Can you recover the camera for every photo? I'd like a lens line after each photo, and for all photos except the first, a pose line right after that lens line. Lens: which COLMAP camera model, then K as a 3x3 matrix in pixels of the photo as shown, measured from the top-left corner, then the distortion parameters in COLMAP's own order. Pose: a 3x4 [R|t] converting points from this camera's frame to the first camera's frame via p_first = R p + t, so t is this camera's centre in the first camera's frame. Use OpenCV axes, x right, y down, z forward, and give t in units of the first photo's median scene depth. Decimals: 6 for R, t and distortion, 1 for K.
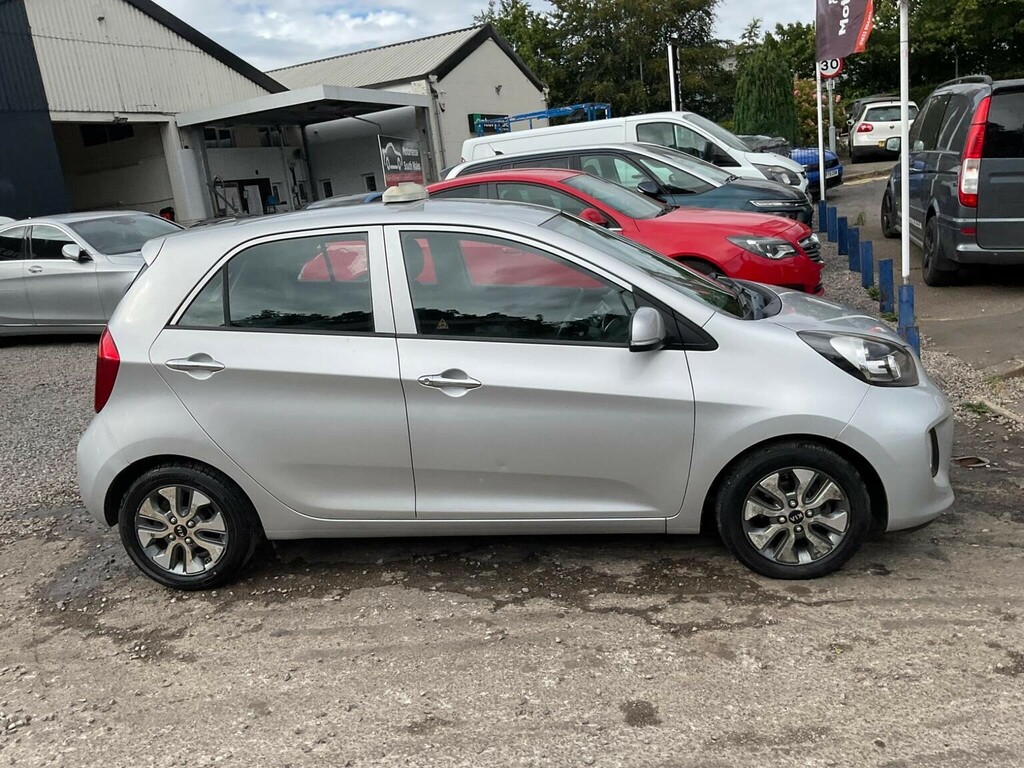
lens RADIAL K [[842.1, 0, 513.0], [0, 842.1, 404.2], [0, 0, 1]] dist [0.064511, -0.133744]
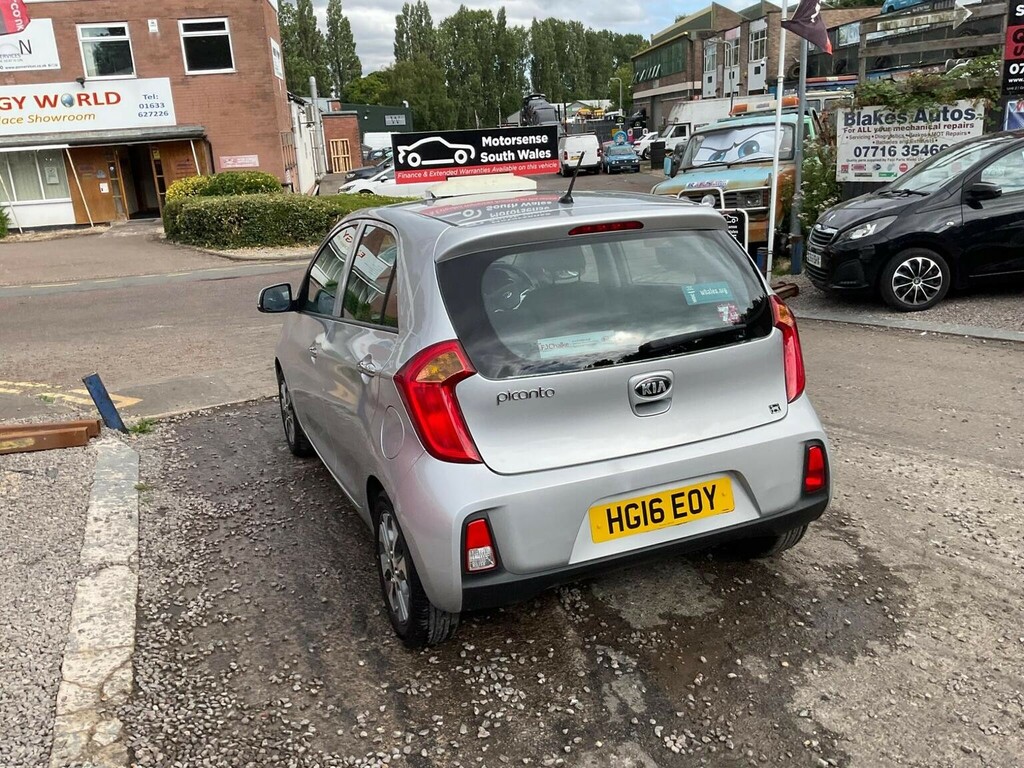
lens RADIAL K [[817.2, 0, 524.1], [0, 817.2, 421.8], [0, 0, 1]] dist [0.068088, -0.131456]
pose [[-0.466424, -0.161011, 0.869784, -1.124232], [0.330901, 0.880142, 0.340375, -0.356565], [-0.820337, 0.446572, -0.357240, 1.593644]]
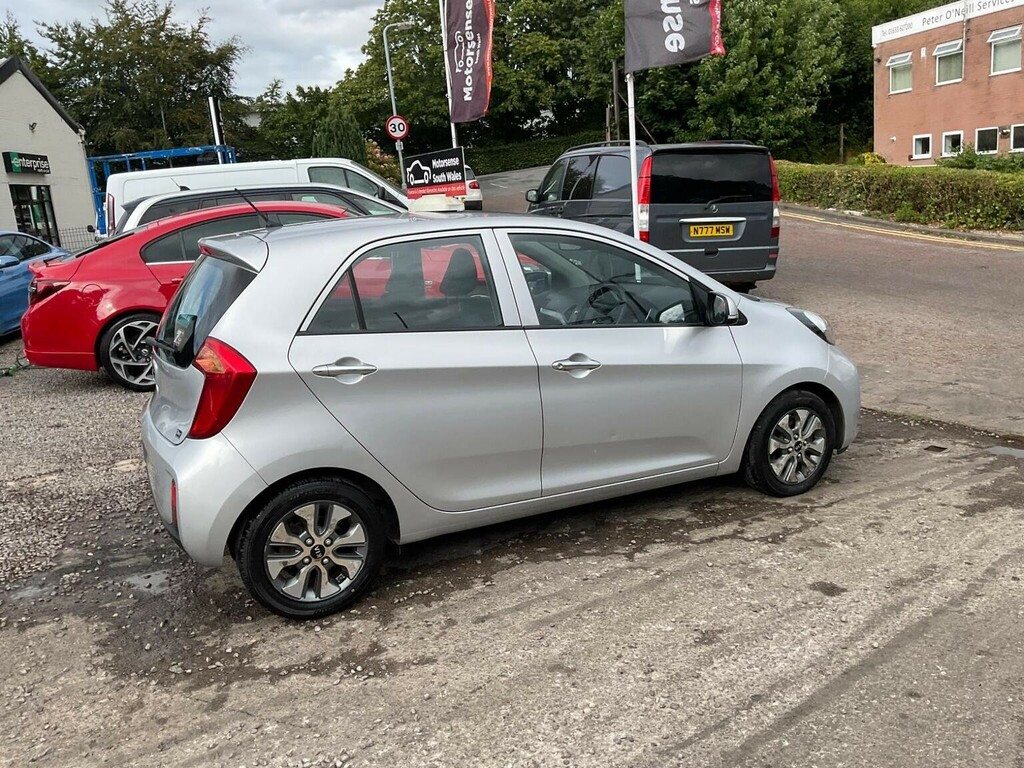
lens RADIAL K [[839.1, 0, 514.2], [0, 839.1, 402.2], [0, 0, 1]] dist [0.070514, -0.138630]
pose [[0.845263, -0.094989, 0.525839, -0.692983], [0.128740, 0.991287, -0.027874, 0.040449], [-0.518610, 0.091257, 0.850127, 0.085250]]
